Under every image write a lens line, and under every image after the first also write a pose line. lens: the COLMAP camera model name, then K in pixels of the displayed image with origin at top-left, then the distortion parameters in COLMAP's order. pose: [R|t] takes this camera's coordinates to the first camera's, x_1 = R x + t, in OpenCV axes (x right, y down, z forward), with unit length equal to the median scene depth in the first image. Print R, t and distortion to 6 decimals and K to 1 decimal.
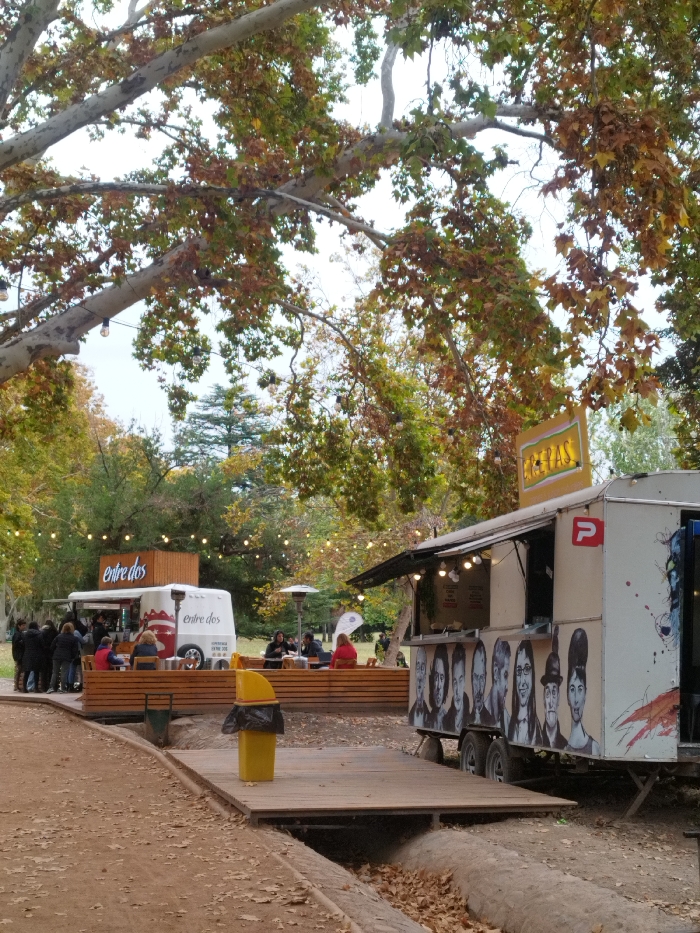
lens RADIAL K [[1369.1, 0, 347.7], [0, 1369.1, 467.0], [0, 0, 1]] dist [0.029464, 0.000000]
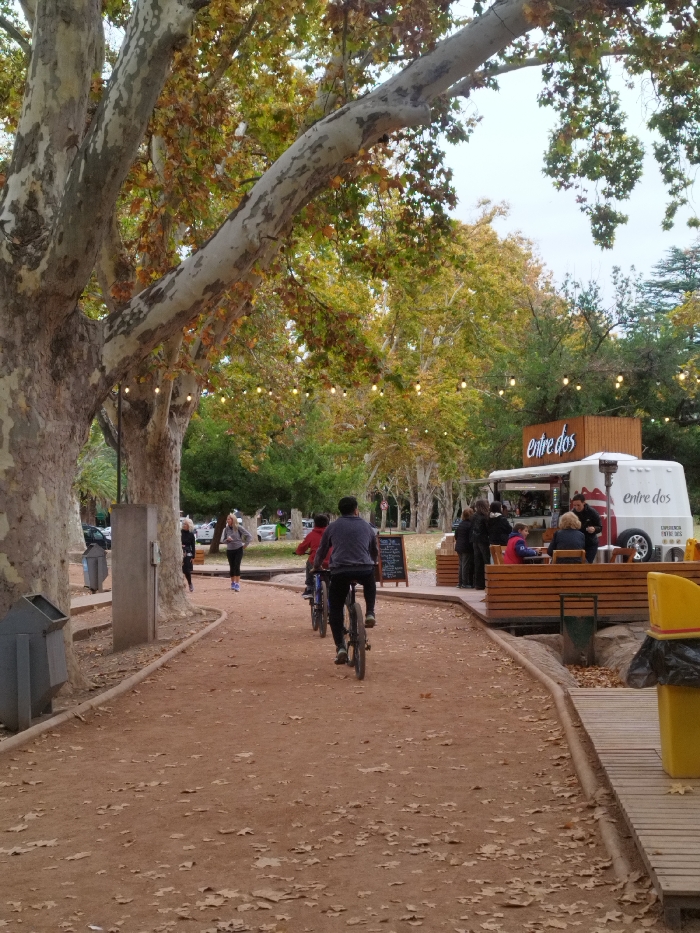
lens RADIAL K [[1369.1, 0, 350.4], [0, 1369.1, 472.8], [0, 0, 1]] dist [0.029464, 0.000000]
pose [[0.943364, -0.032705, -0.330144, -0.004759], [0.061005, 0.995261, 0.075722, 0.025523], [0.326103, -0.091574, 0.940889, 0.192897]]
